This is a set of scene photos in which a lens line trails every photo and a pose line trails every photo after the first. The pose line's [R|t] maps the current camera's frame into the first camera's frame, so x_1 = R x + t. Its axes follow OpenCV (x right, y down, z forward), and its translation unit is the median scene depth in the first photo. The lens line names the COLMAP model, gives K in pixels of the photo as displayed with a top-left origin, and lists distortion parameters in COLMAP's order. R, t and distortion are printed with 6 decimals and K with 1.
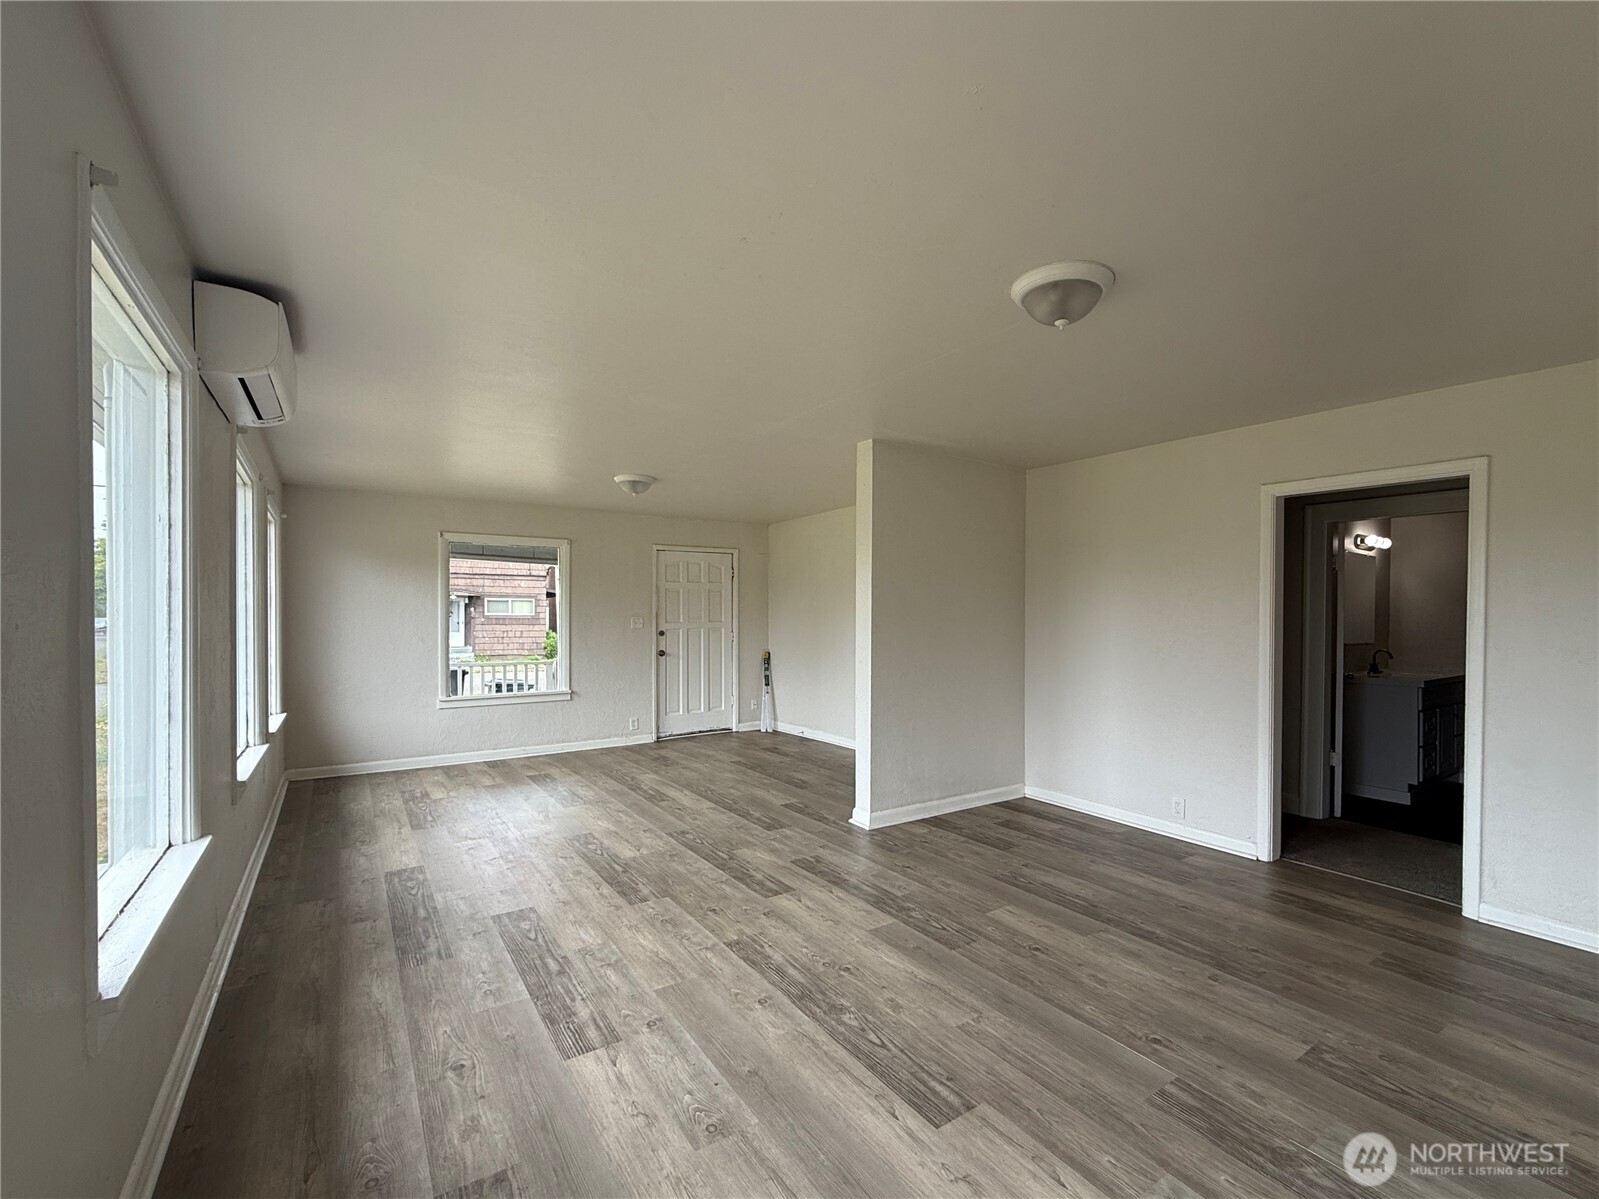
lens RADIAL K [[693.0, 0, 823.6], [0, 693.0, 622.1], [0, 0, 1]] dist [-0.000033, -0.000873]
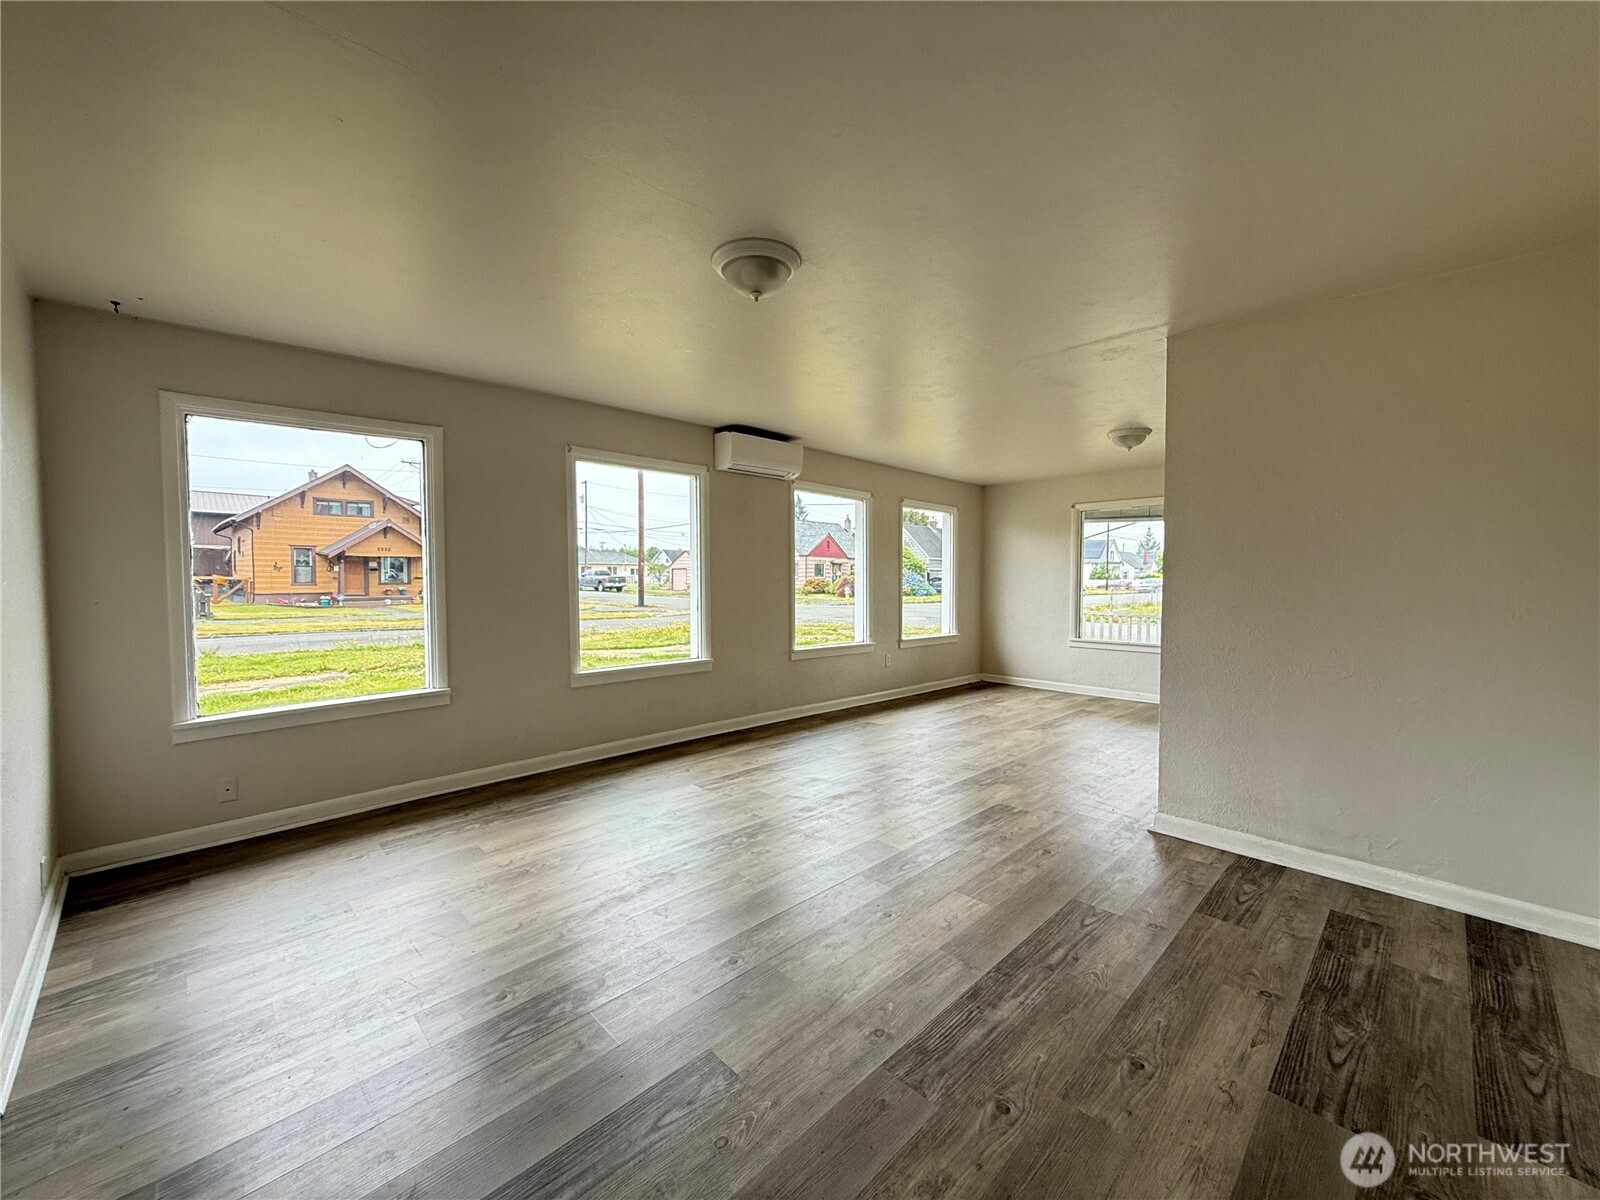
lens RADIAL K [[634.1, 0, 795.2], [0, 634.1, 603.2], [0, 0, 1]] dist [-0.000041, -0.000338]
pose [[0.166208, 0.039079, -0.985316, 0.807342], [-0.007337, 0.999236, 0.038393, 0.010339], [0.986063, 0.000848, 0.166367, 0.525933]]
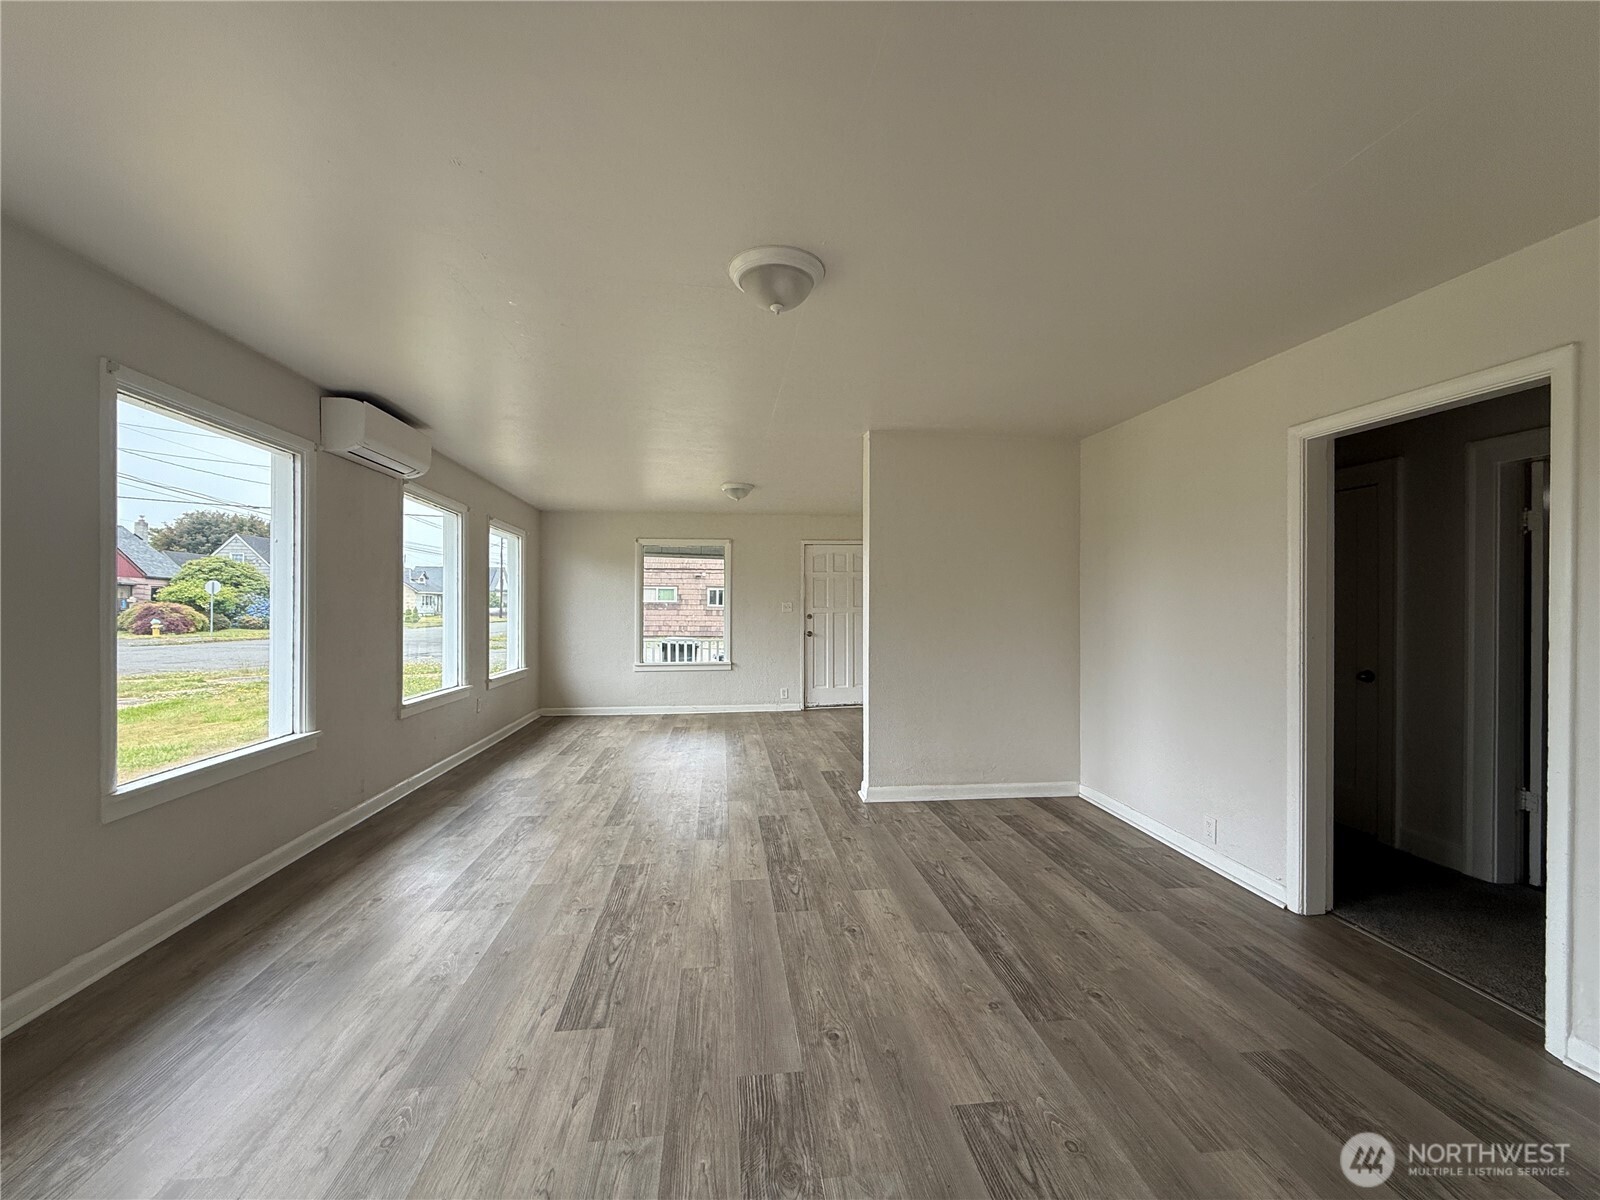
lens RADIAL K [[634.1, 0, 795.2], [0, 634.1, 603.2], [0, 0, 1]] dist [-0.000041, -0.000338]
pose [[0.882563, -0.002538, -0.470187, 0.477826], [-0.002290, 0.999950, -0.009696, 0.008346], [0.470188, 0.009634, 0.882514, 0.111497]]
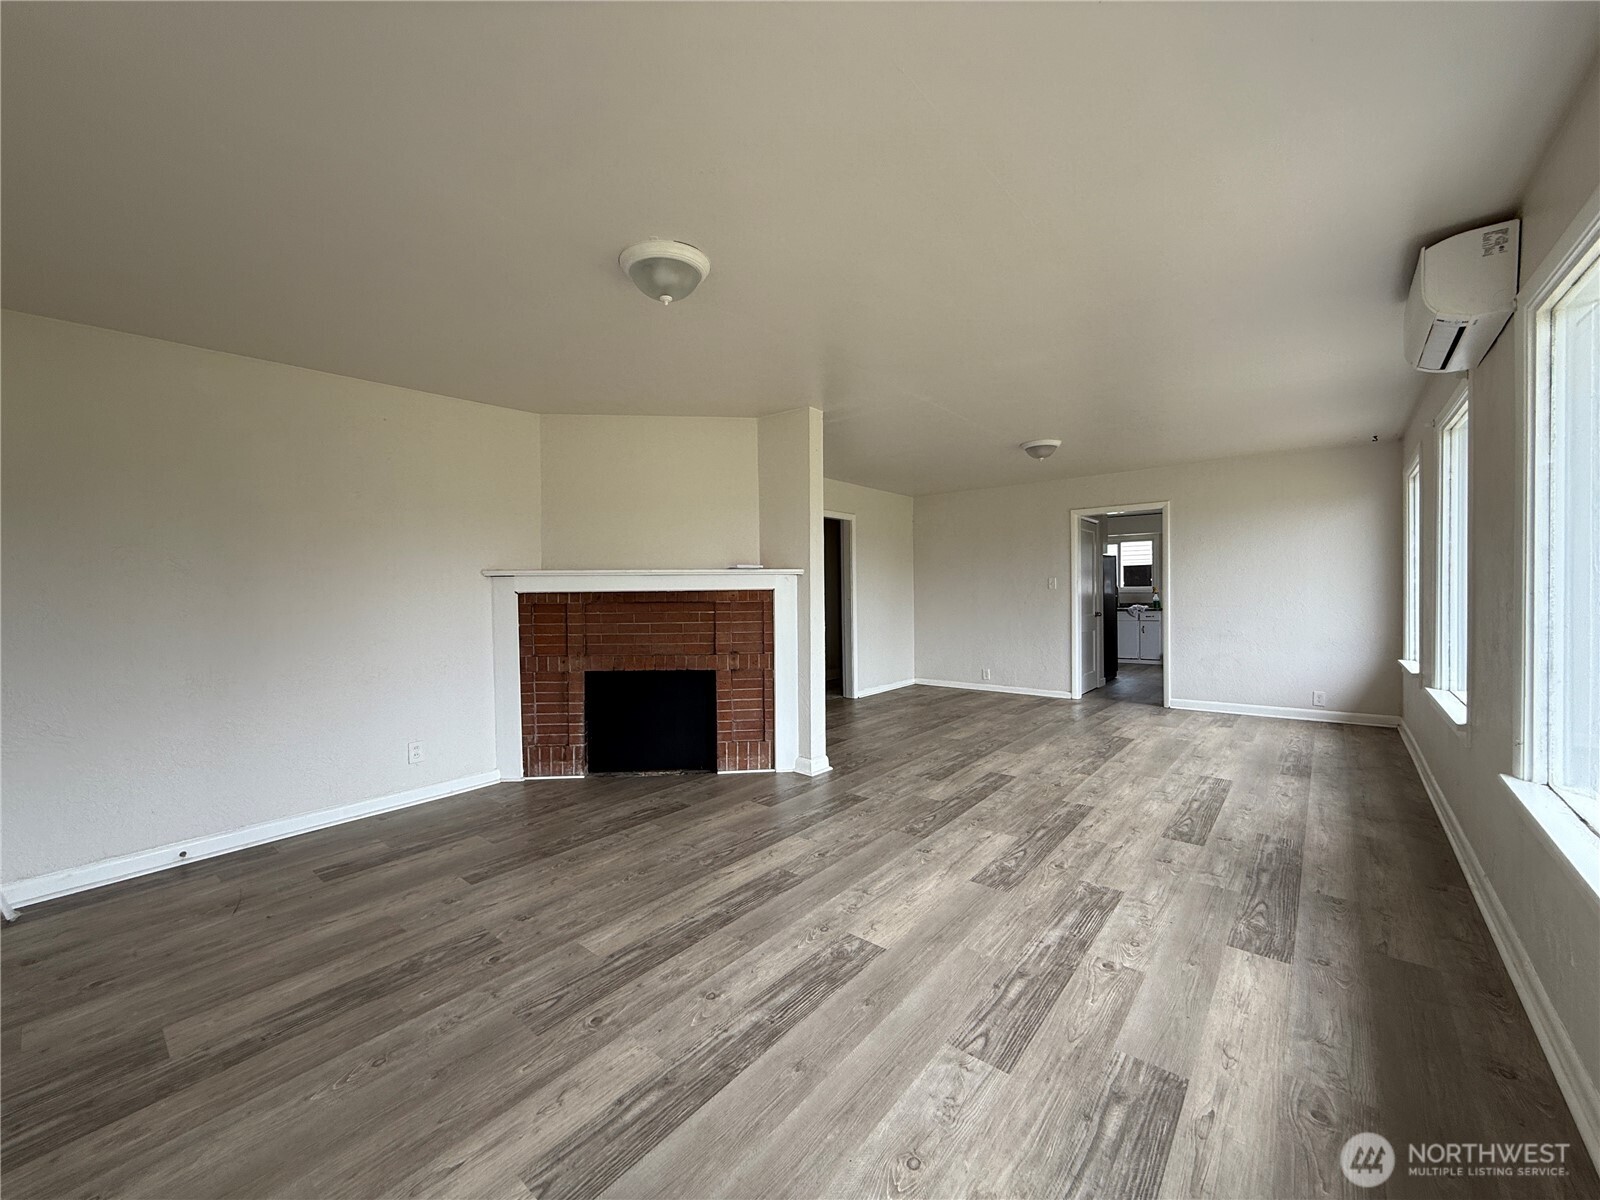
lens RADIAL K [[634.1, 0, 795.2], [0, 634.1, 603.2], [0, 0, 1]] dist [-0.000041, -0.000338]
pose [[-0.261357, -0.026037, 0.964891, -0.995932], [0.021920, 0.999218, 0.032900, 0.001931], [-0.964993, 0.029749, -0.260582, 1.474694]]
